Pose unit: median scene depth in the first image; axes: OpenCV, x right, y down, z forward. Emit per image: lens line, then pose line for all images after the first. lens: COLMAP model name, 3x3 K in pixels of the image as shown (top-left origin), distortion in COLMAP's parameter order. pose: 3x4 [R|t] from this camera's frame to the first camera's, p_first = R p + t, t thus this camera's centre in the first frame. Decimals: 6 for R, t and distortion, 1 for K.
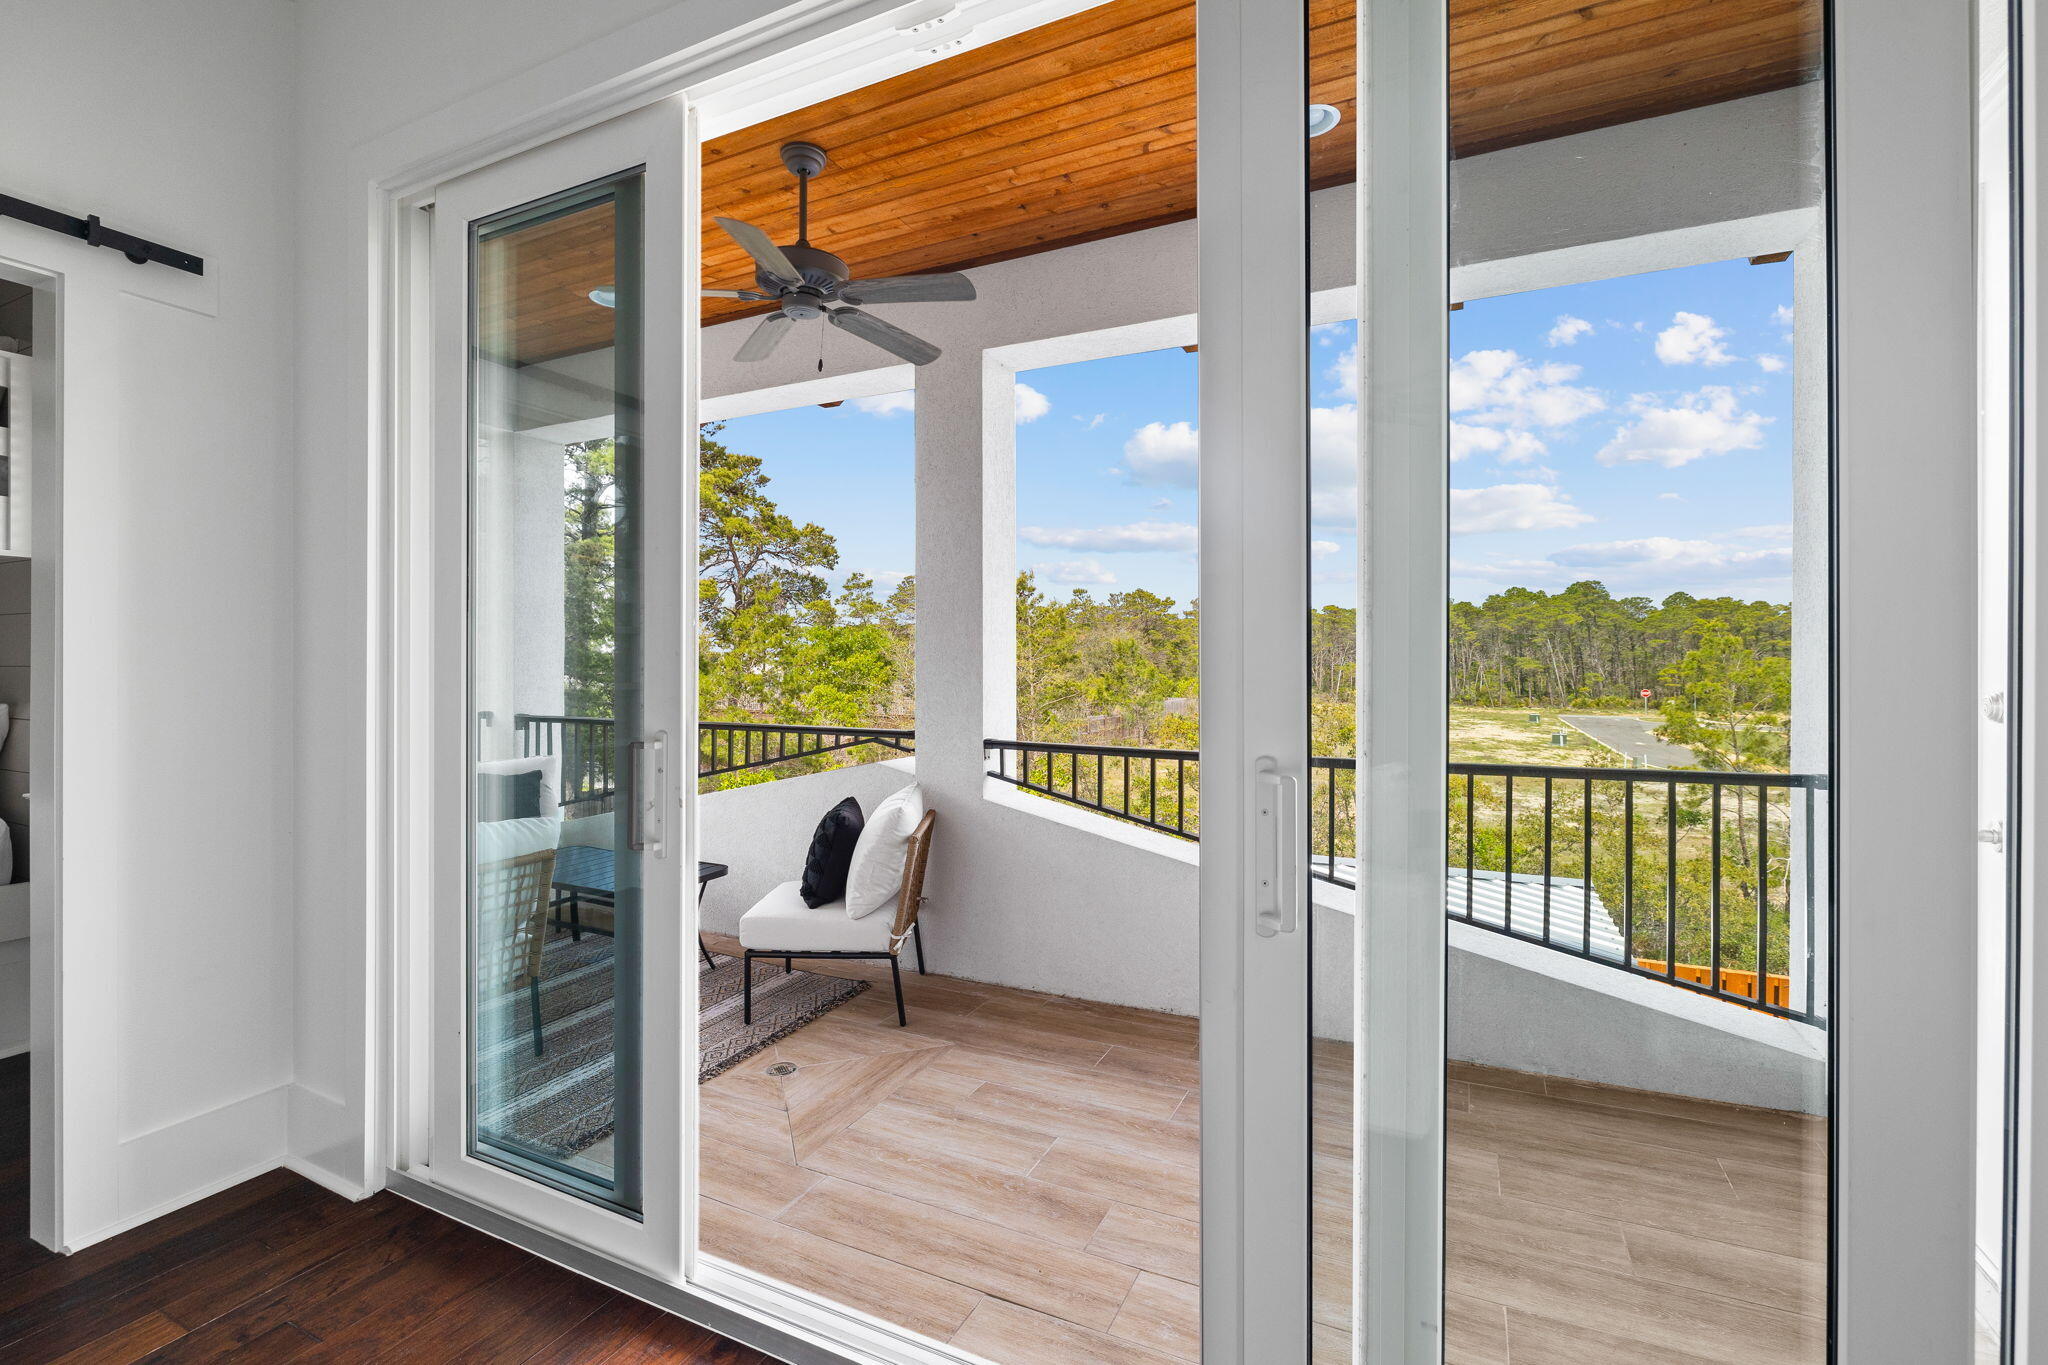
lens RADIAL K [[857.4, 0, 1020.2], [0, 857.4, 677.5], [0, 0, 1]] dist [-0.001705, -0.000230]
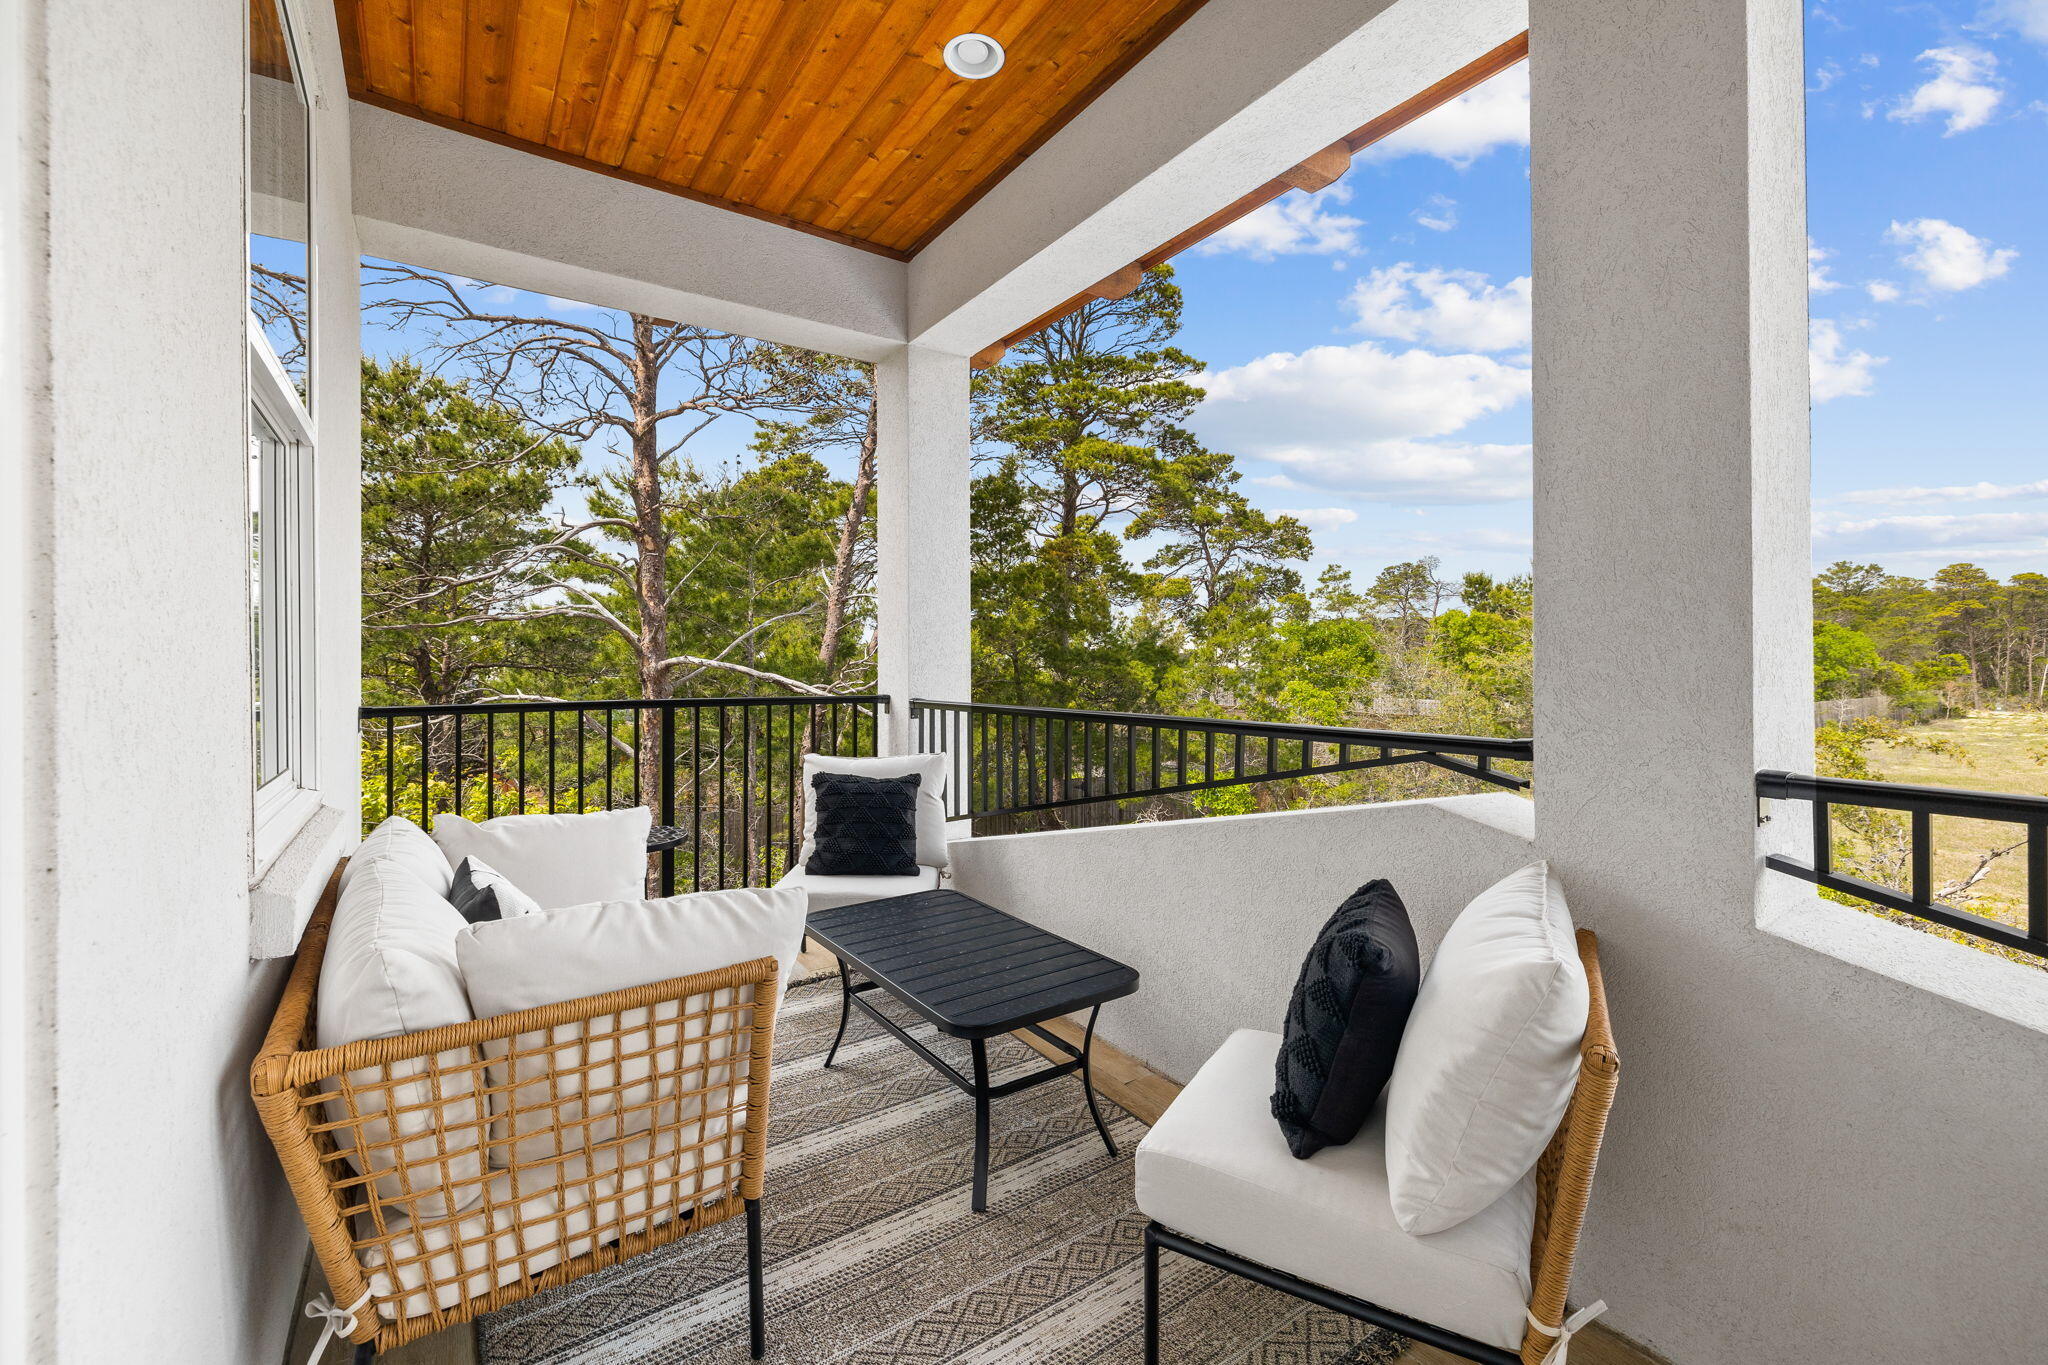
lens RADIAL K [[857.4, 0, 1020.2], [0, 857.4, 677.5], [0, 0, 1]] dist [-0.001705, -0.000230]
pose [[0.858683, -0.000048, -0.512508, -0.027235], [0.001844, 0.999994, 0.002995, 0.006012], [0.512504, -0.003517, 0.858677, 0.107253]]
